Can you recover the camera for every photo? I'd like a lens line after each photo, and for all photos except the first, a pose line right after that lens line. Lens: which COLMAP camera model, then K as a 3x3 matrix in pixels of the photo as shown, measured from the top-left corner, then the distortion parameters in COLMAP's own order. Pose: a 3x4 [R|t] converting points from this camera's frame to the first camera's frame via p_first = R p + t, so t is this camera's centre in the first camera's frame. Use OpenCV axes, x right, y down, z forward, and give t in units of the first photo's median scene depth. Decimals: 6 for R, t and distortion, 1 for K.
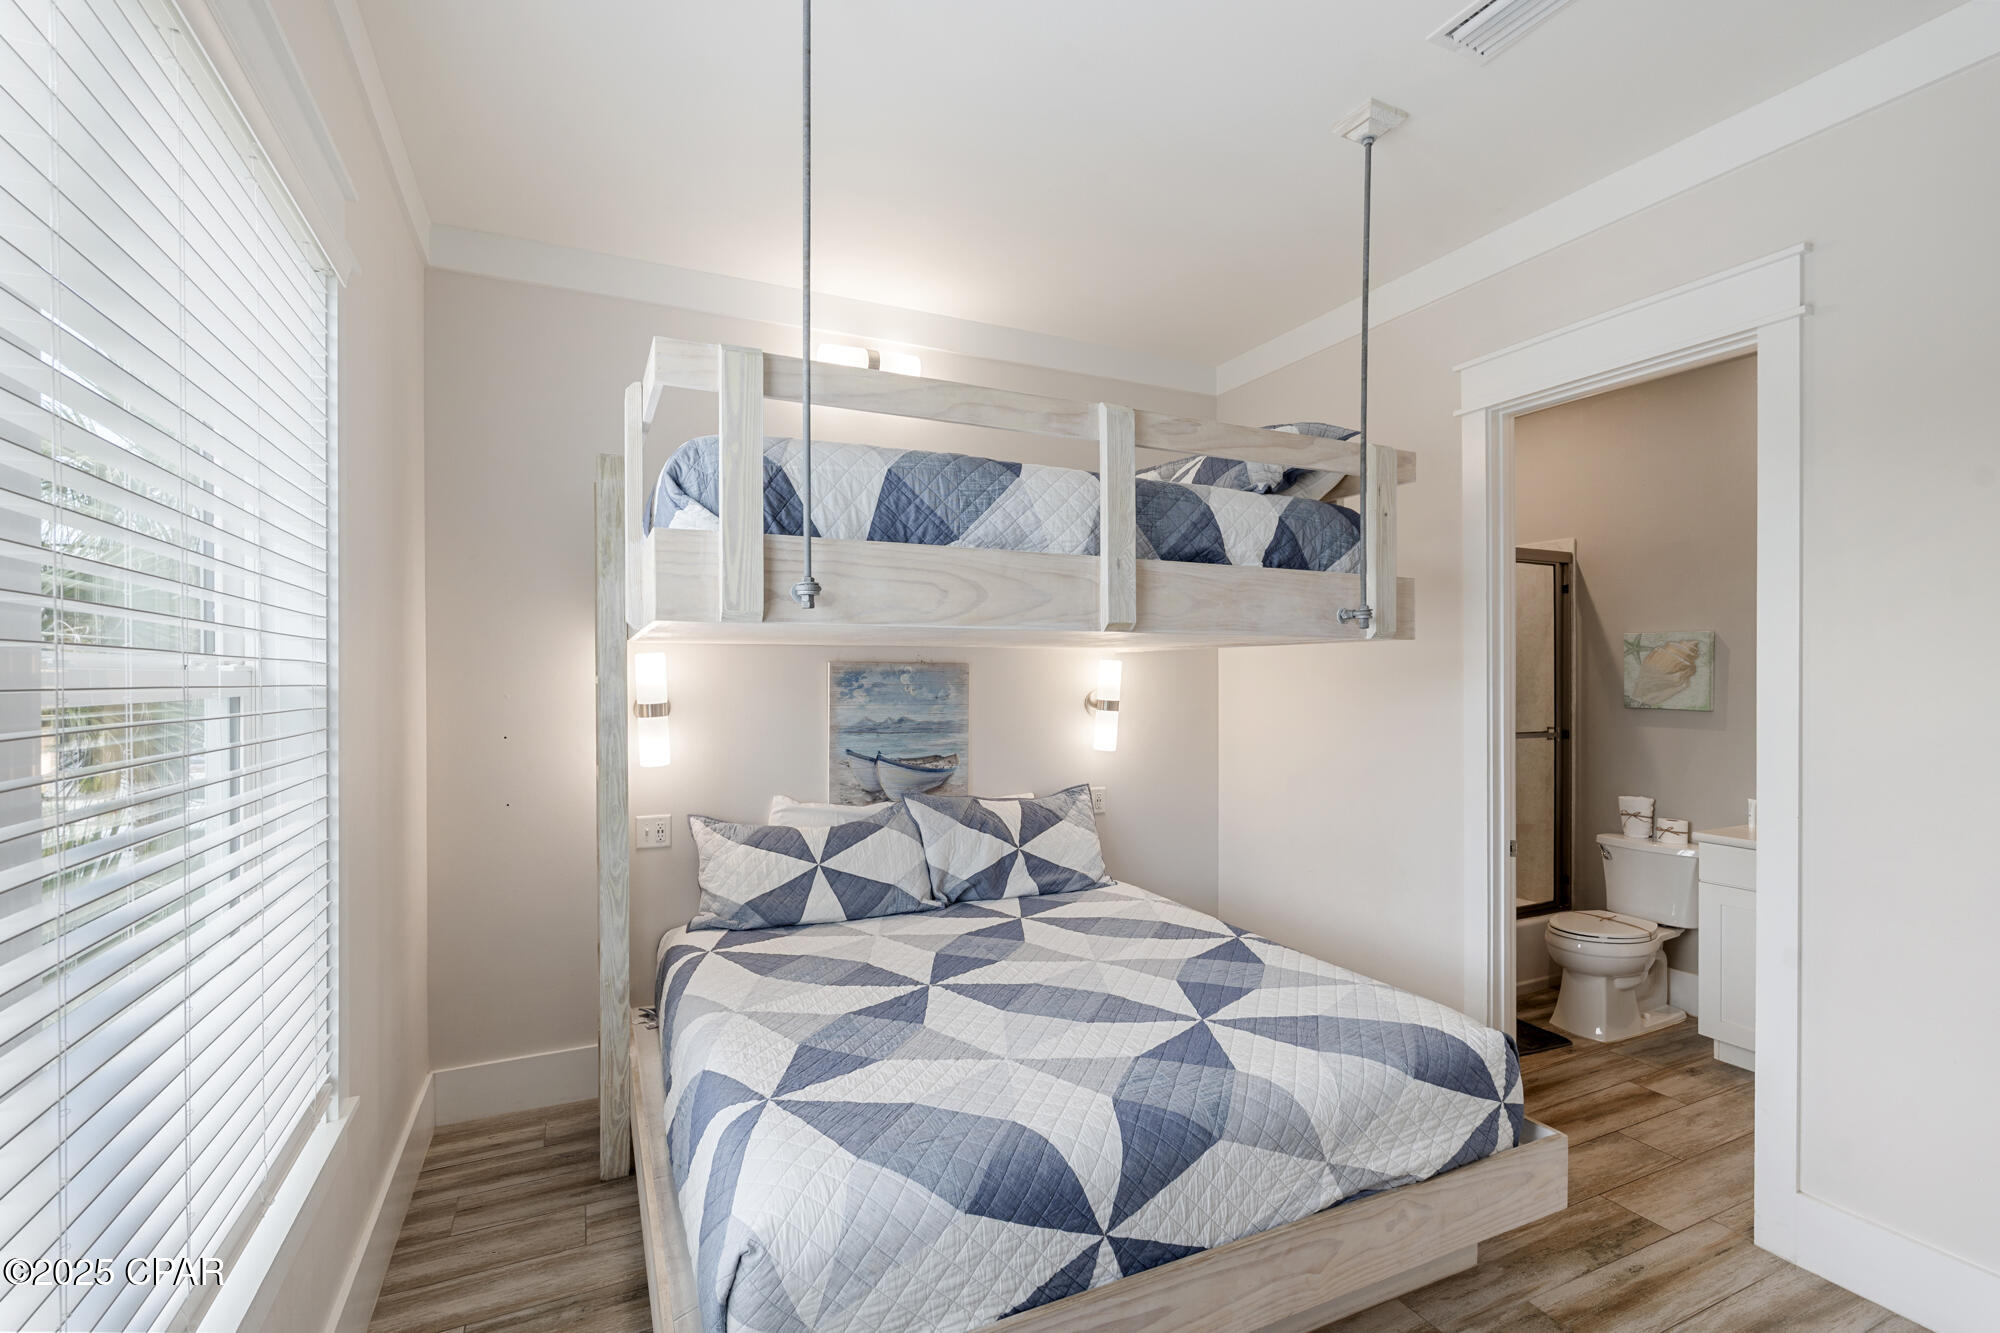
lens RADIAL K [[889.4, 0, 974.6], [0, 889.4, 686.5], [0, 0, 1]] dist [-0.006713, 0.000688]
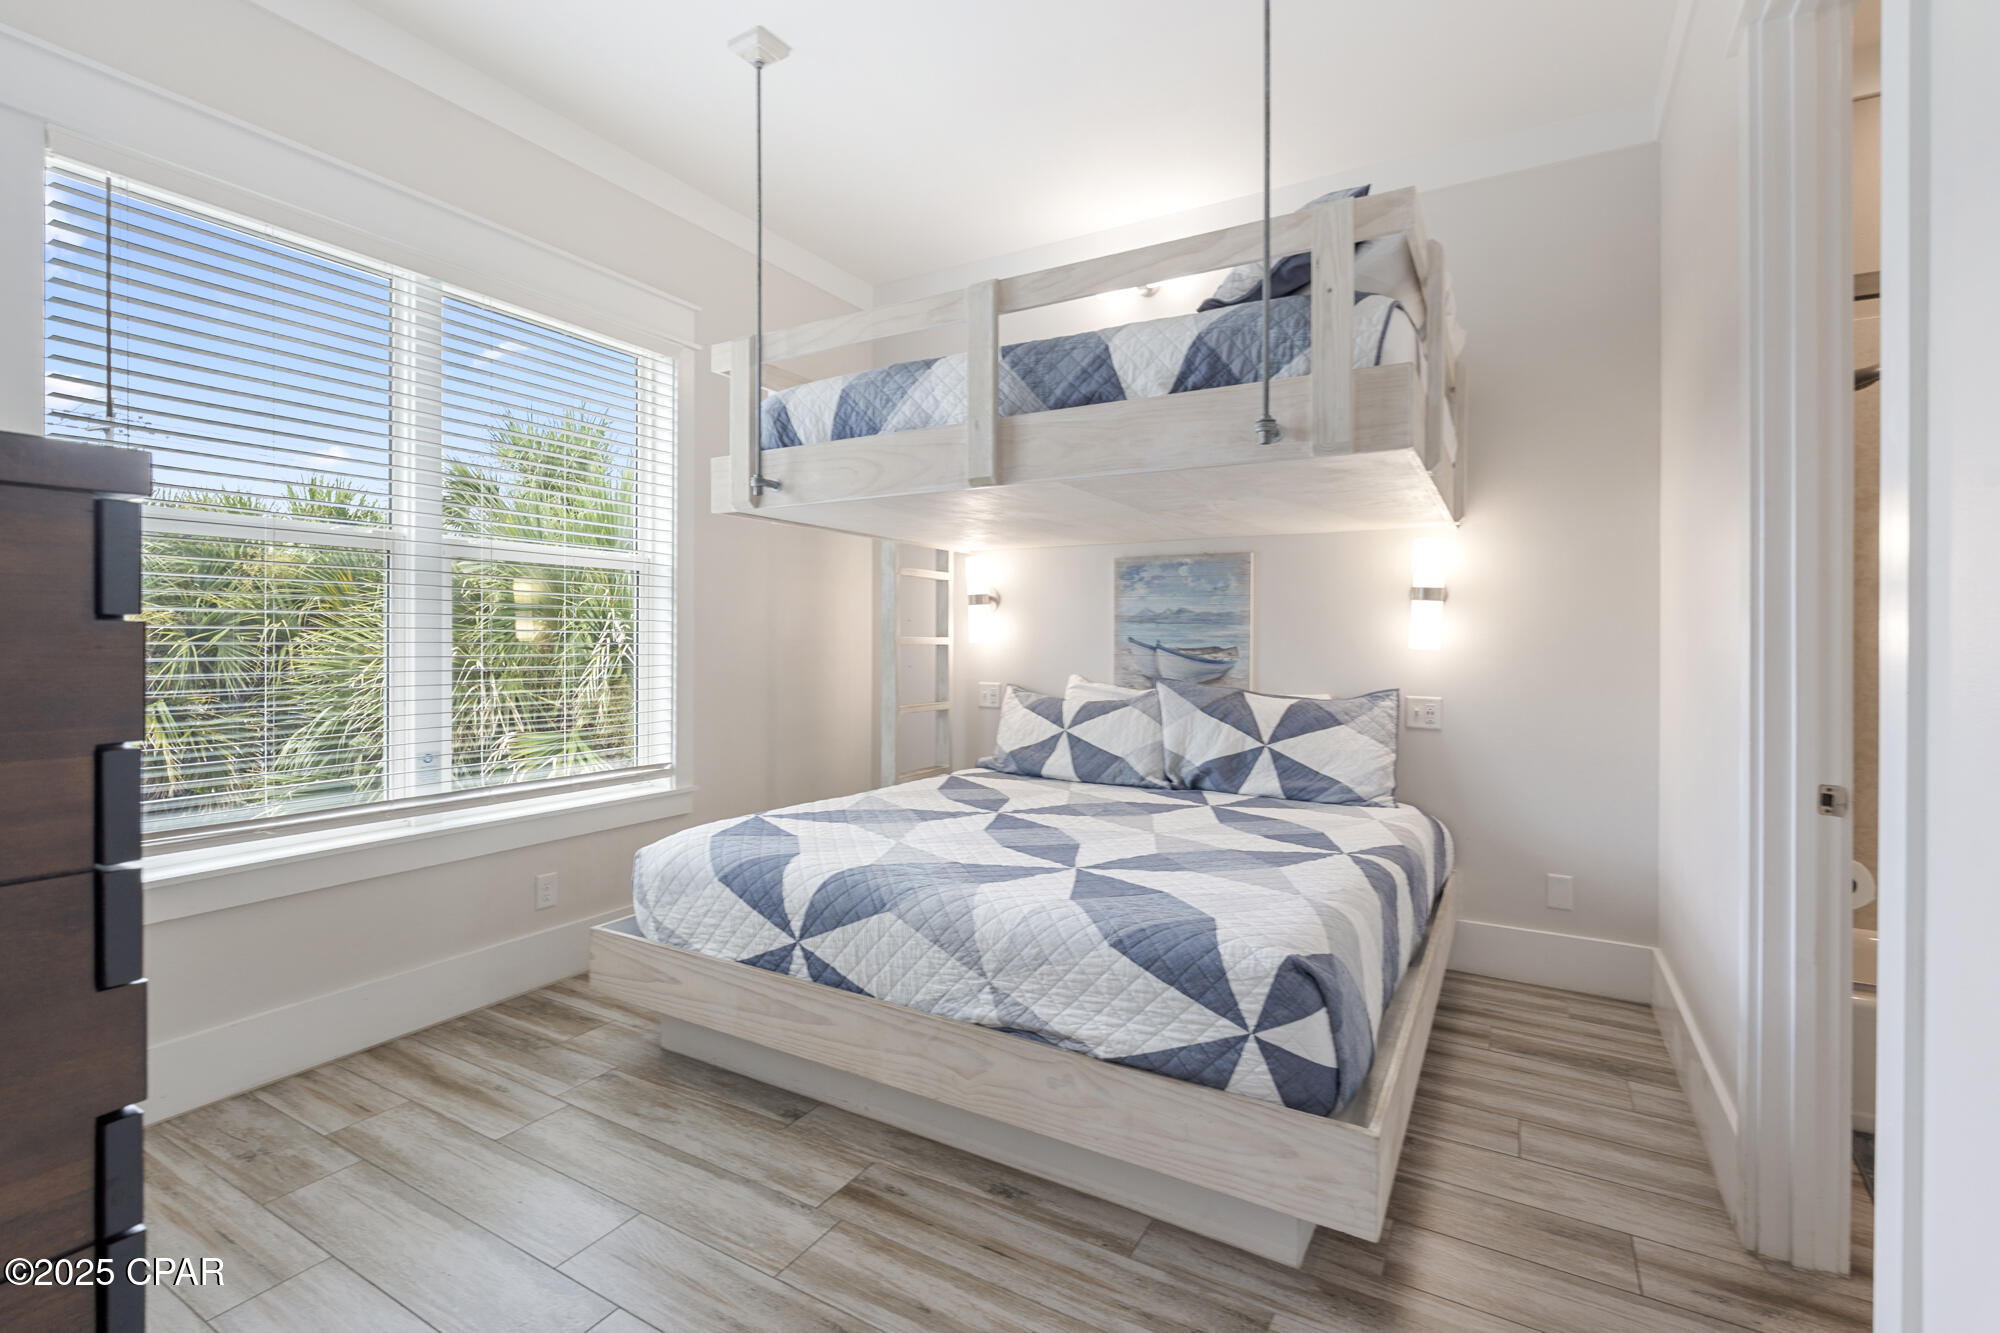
lens RADIAL K [[889.4, 0, 972.9], [0, 889.4, 650.1], [0, 0, 1]] dist [-0.006713, 0.000688]
pose [[0.570477, 0.015900, -0.821160, 0.669105], [-0.017224, 0.999824, 0.007394, 0.084645], [0.821133, 0.009925, 0.570650, 0.224194]]
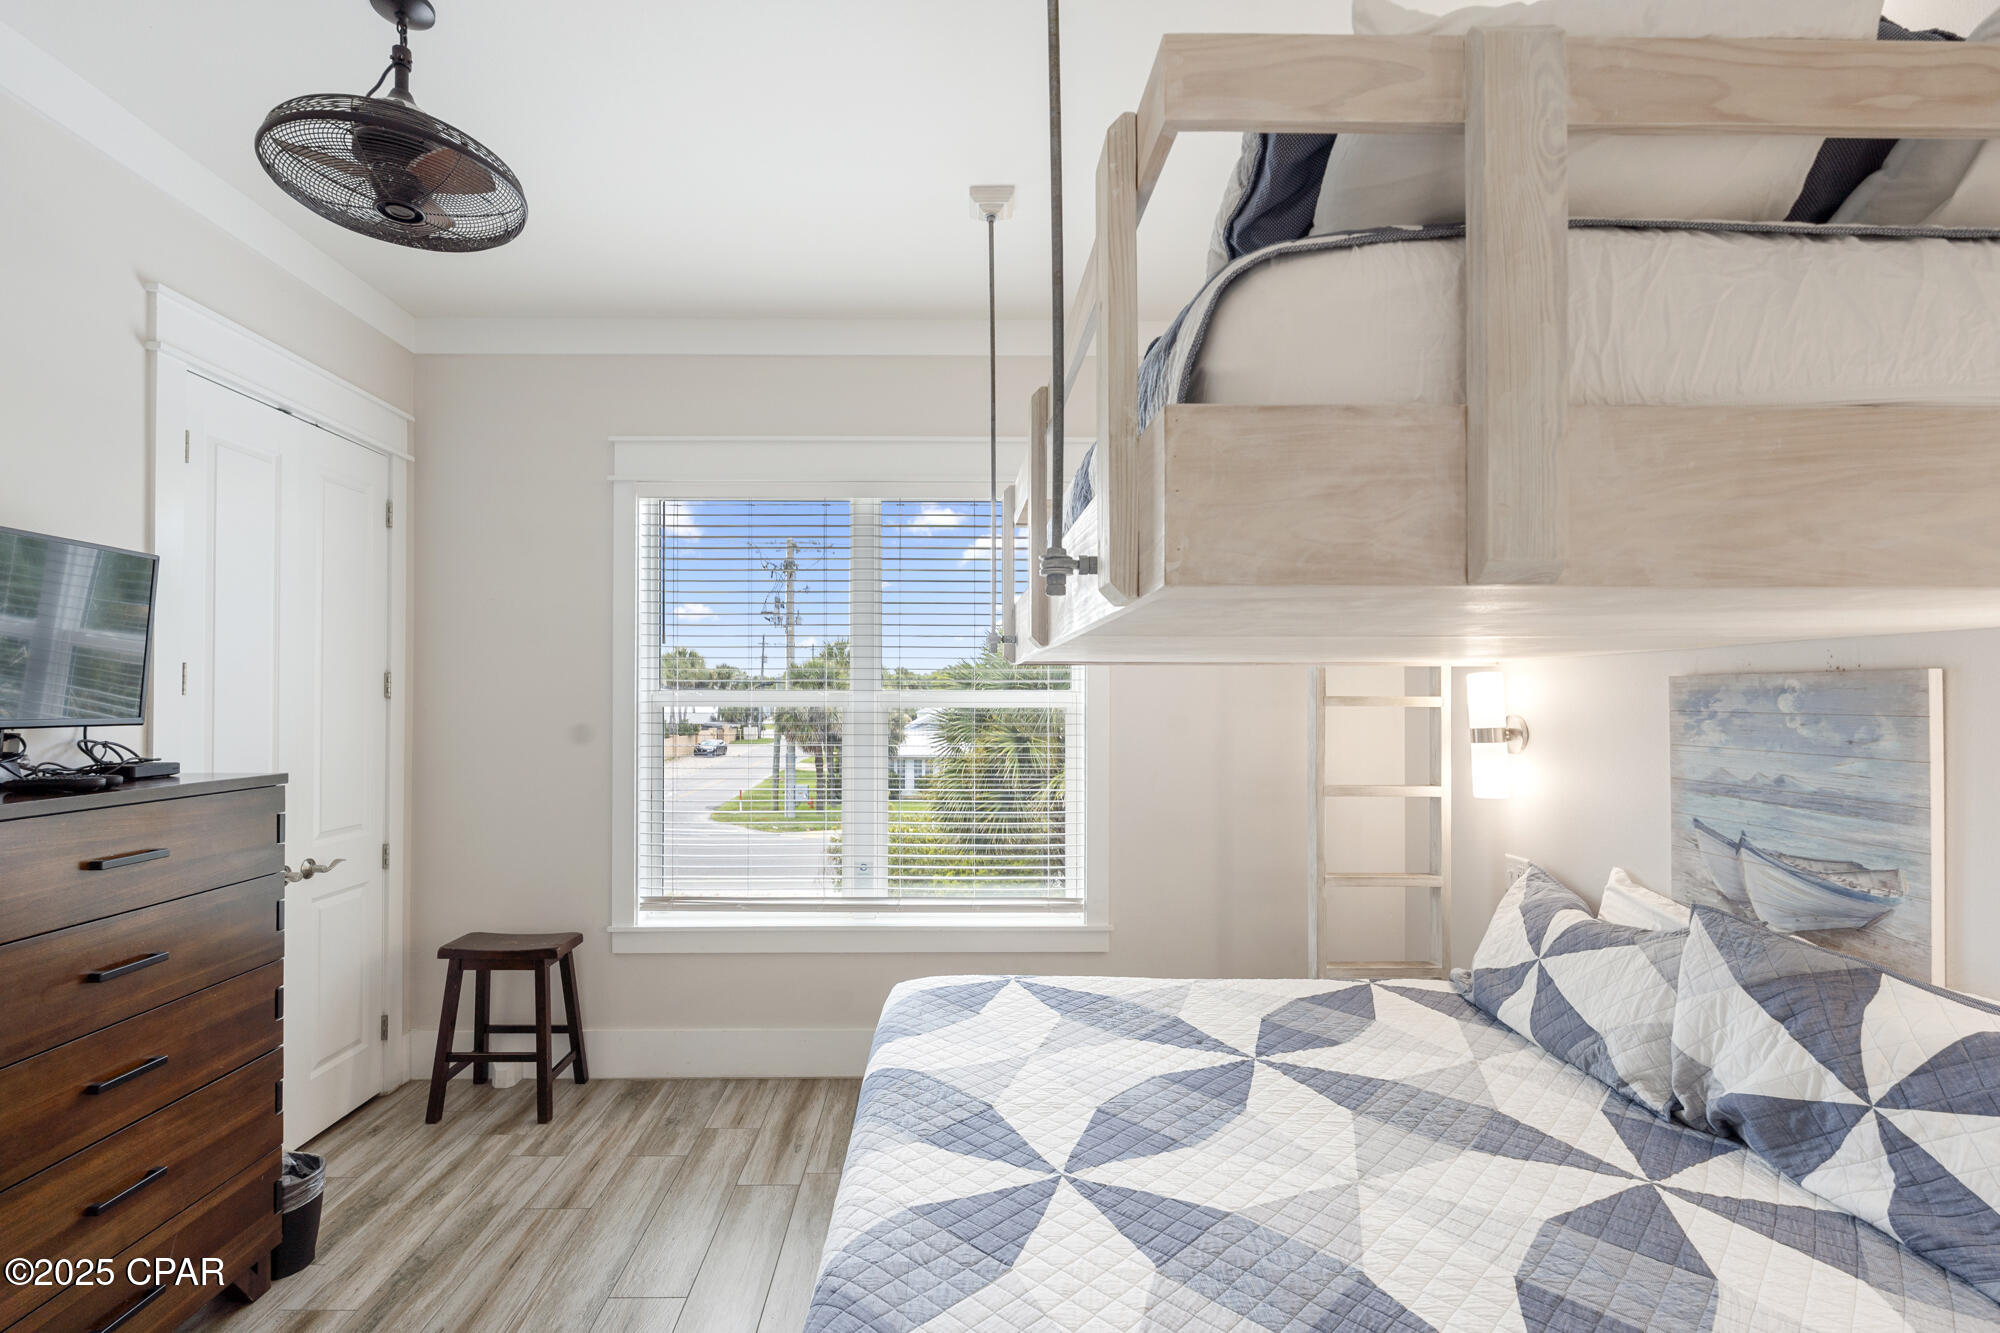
lens RADIAL K [[889.4, 0, 964.4], [0, 889.4, 698.9], [0, 0, 1]] dist [-0.006713, 0.000688]
pose [[-0.388896, -0.000366, -0.921281, 0.631398], [-0.014691, 0.999875, 0.005804, -0.007475], [0.921164, 0.015792, -0.388853, 0.800121]]
